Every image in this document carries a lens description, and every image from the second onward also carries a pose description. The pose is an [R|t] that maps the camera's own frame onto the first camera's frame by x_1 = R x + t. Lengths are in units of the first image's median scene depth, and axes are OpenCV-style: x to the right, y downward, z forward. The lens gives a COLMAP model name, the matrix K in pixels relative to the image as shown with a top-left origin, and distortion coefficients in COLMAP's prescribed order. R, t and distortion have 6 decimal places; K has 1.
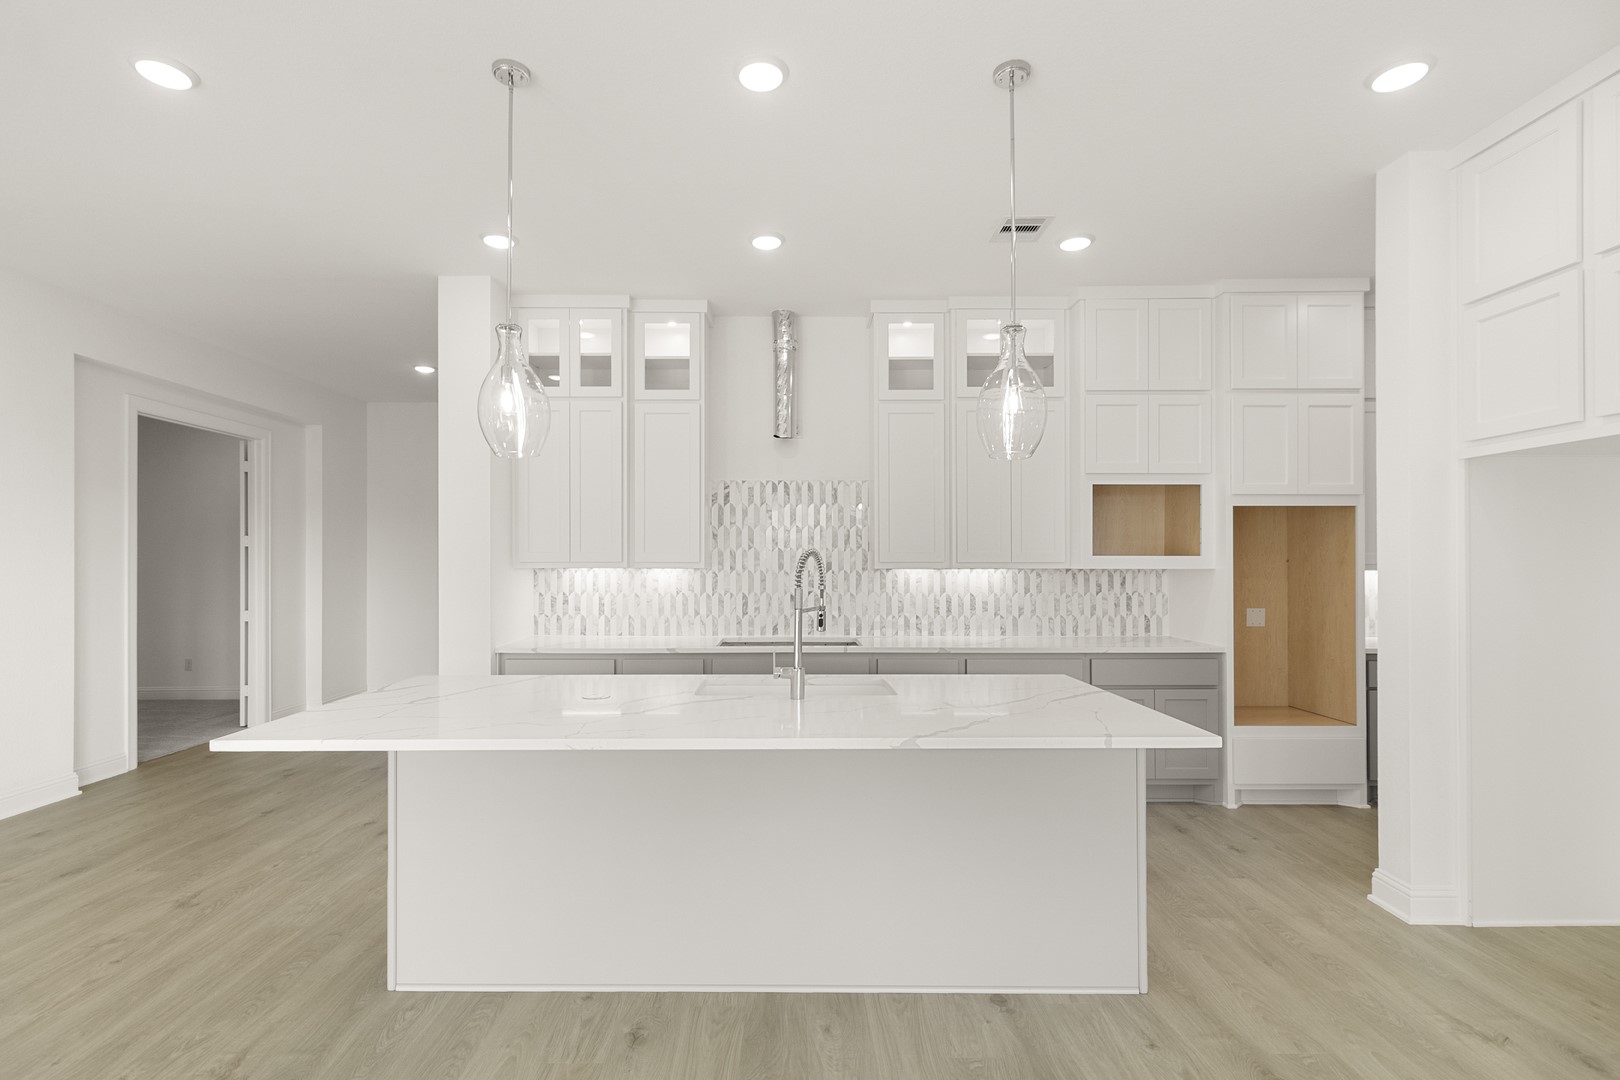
lens RADIAL K [[747.7, 0, 787.9], [0, 747.7, 563.5], [0, 0, 1]] dist [0.002938, 0.000408]
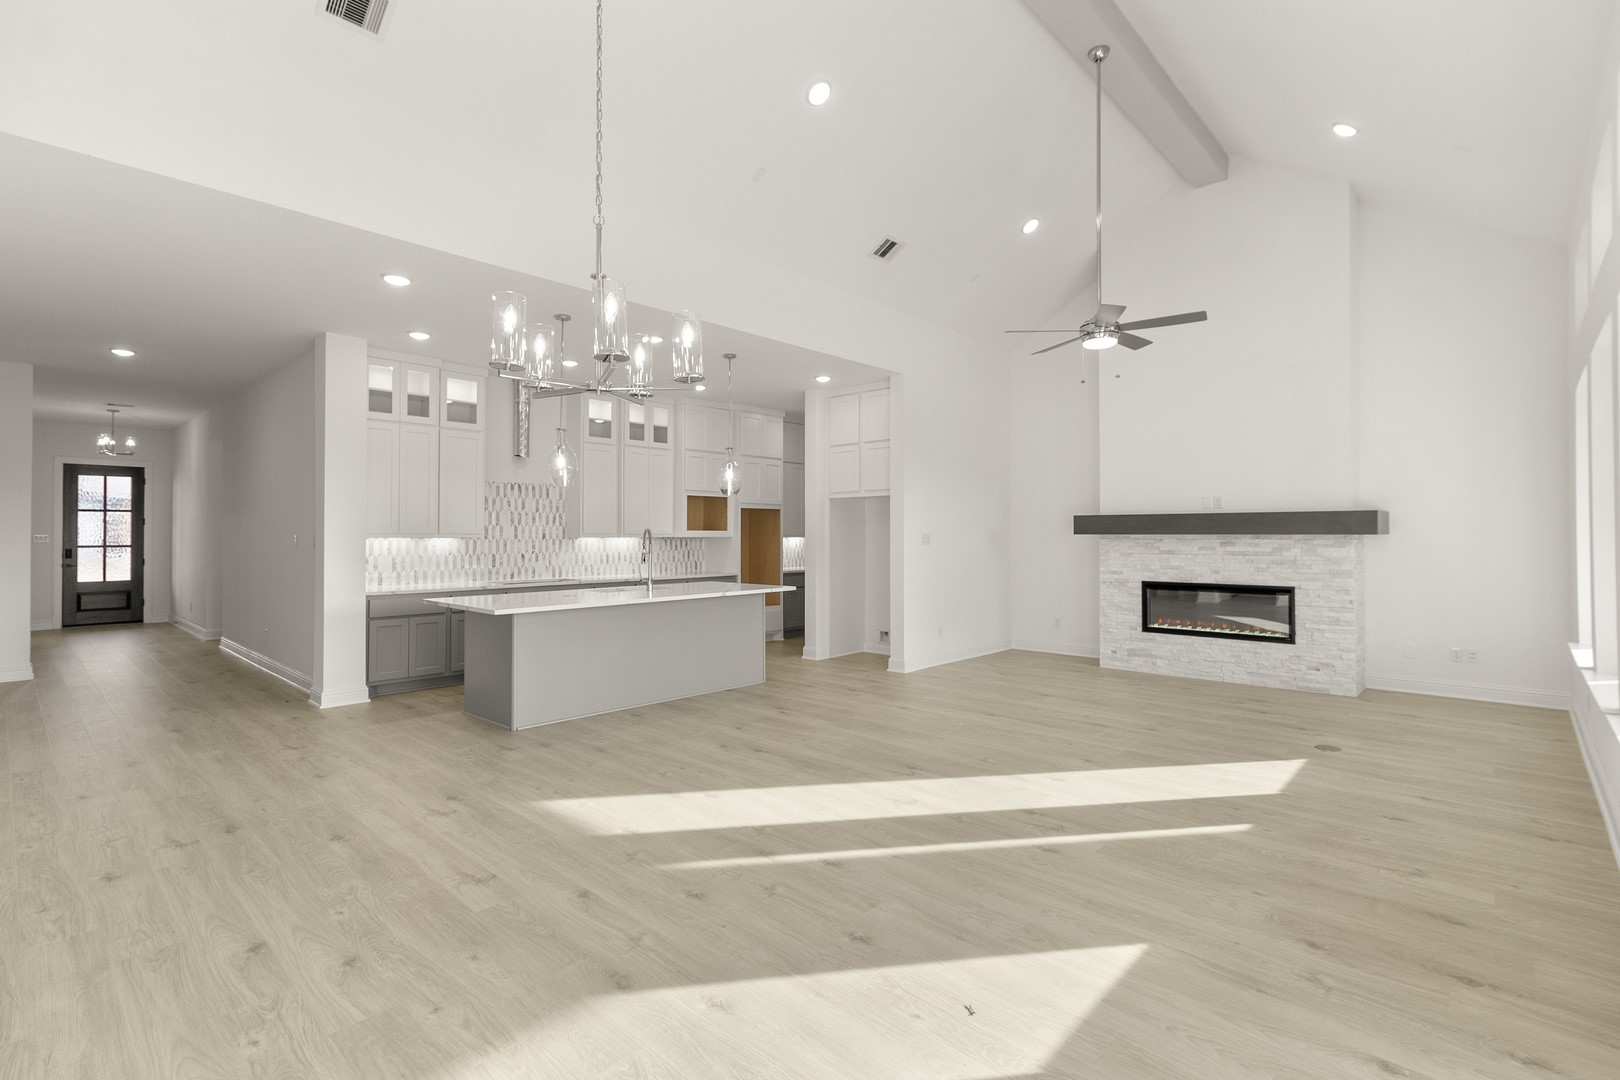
lens RADIAL K [[747.7, 0, 795.0], [0, 747.7, 521.9], [0, 0, 1]] dist [0.002938, 0.000408]
pose [[0.686588, 0.013013, 0.726931, -0.762221], [0.000651, 0.999828, -0.018513, 0.003283], [-0.727047, 0.013184, 0.686461, -0.529390]]
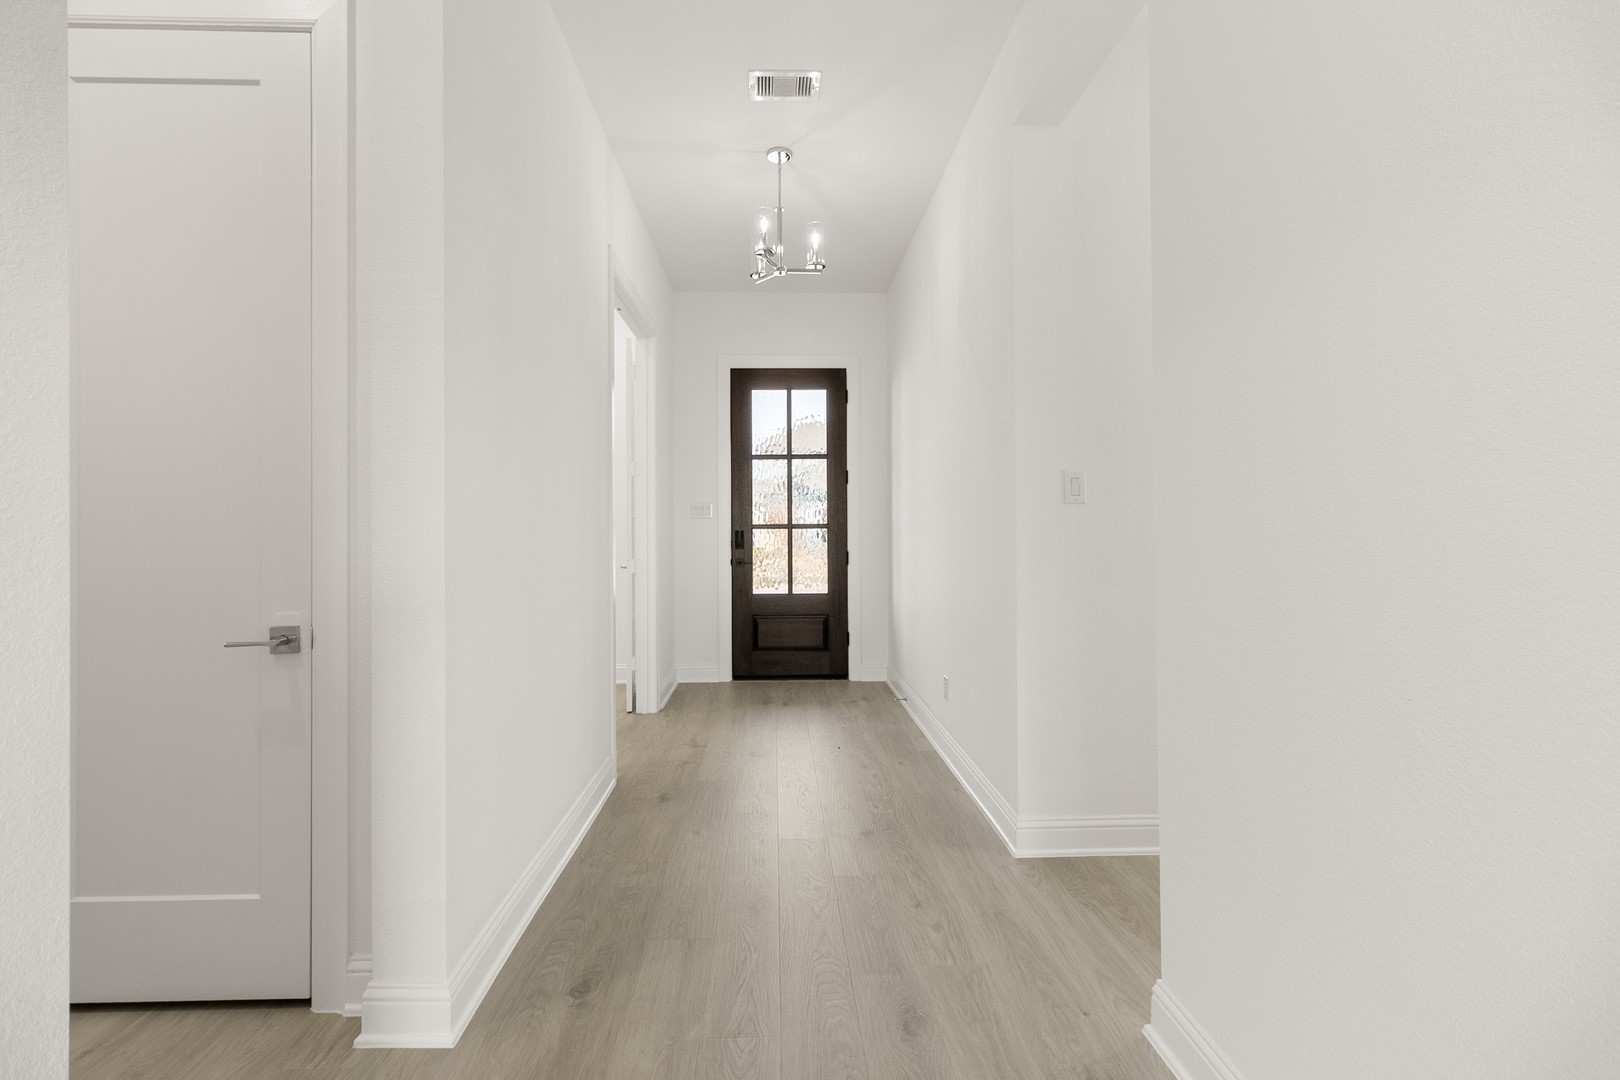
lens RADIAL K [[747.7, 0, 759.6], [0, 747.7, 532.8], [0, 0, 1]] dist [0.002938, 0.000408]
pose [[0.999924, -0.000278, 0.012354, -0.600036], [0.000504, 0.999832, -0.018320, 0.068076], [-0.012347, 0.018325, 0.999756, 1.482900]]
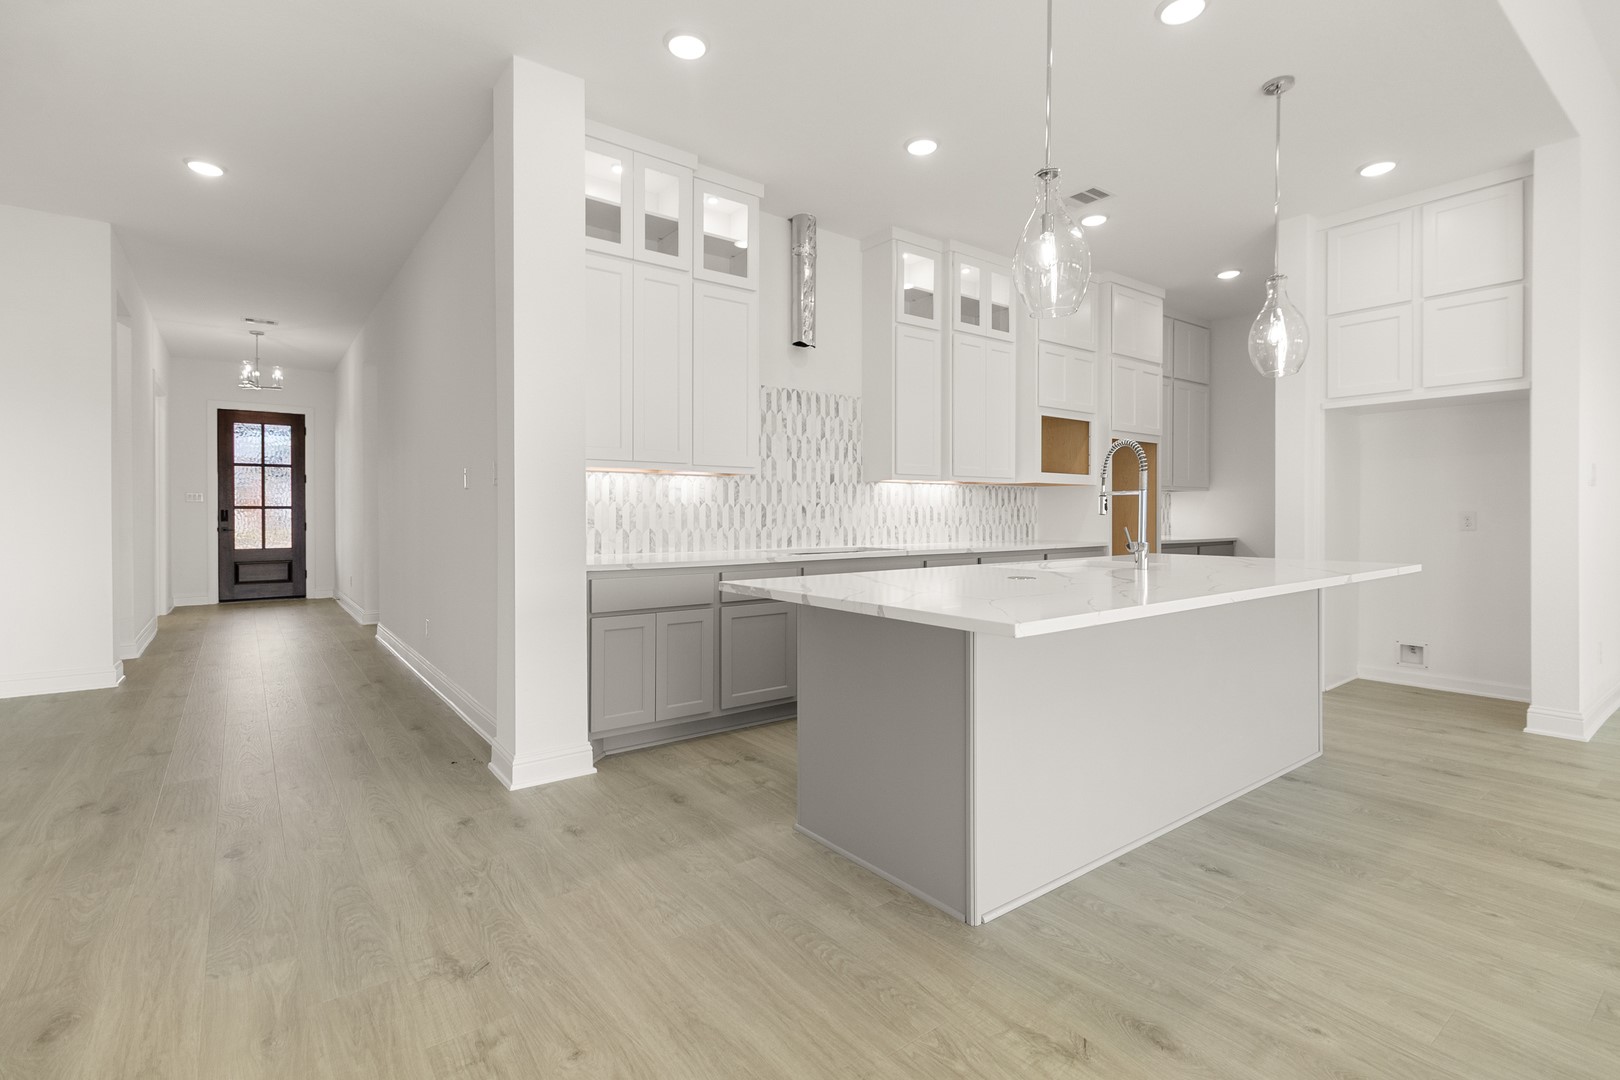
lens RADIAL K [[747.7, 0, 800.5], [0, 747.7, 509.7], [0, 0, 1]] dist [0.002938, 0.000408]
pose [[0.800083, 0.002642, 0.599883, -0.587639], [0.000608, 0.999986, -0.005215, 0.051755], [-0.599889, 0.004537, 0.800071, 0.216534]]
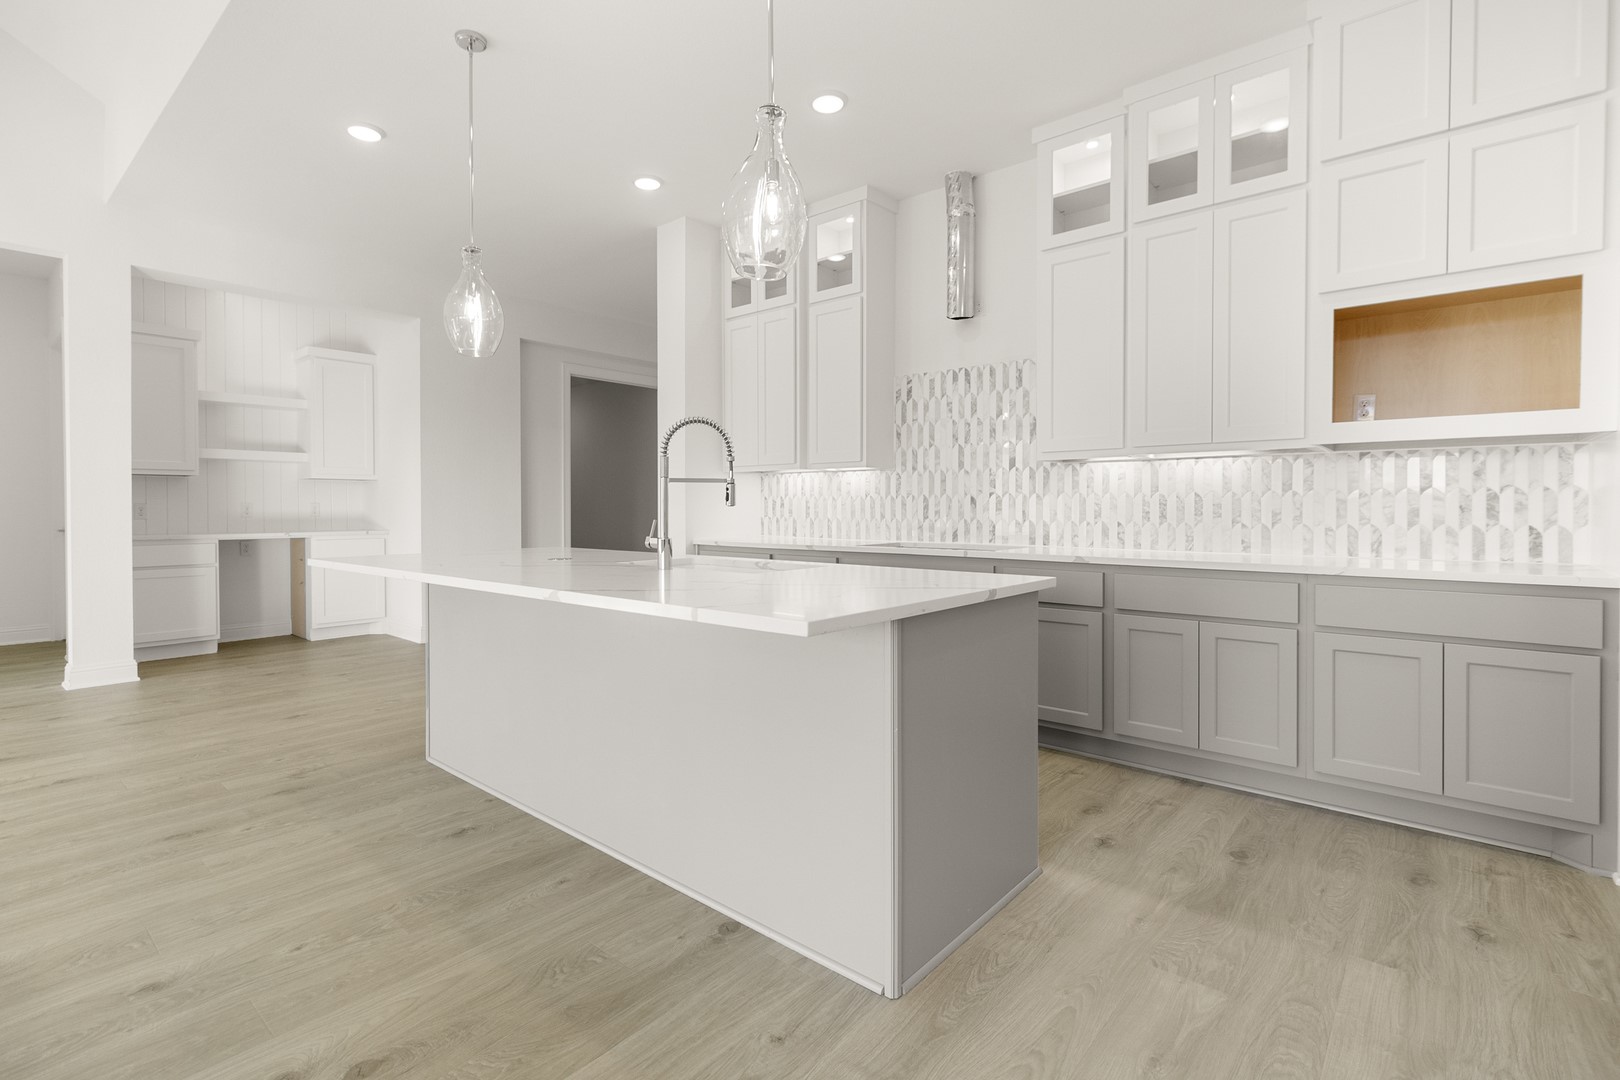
lens RADIAL K [[747.7, 0, 804.0], [0, 747.7, 523.7], [0, 0, 1]] dist [0.002938, 0.000408]
pose [[0.761055, 0.014790, -0.648519, 0.426437], [0.003185, 0.999643, 0.026536, 0.049861], [0.648679, -0.022261, 0.760736, 0.201686]]
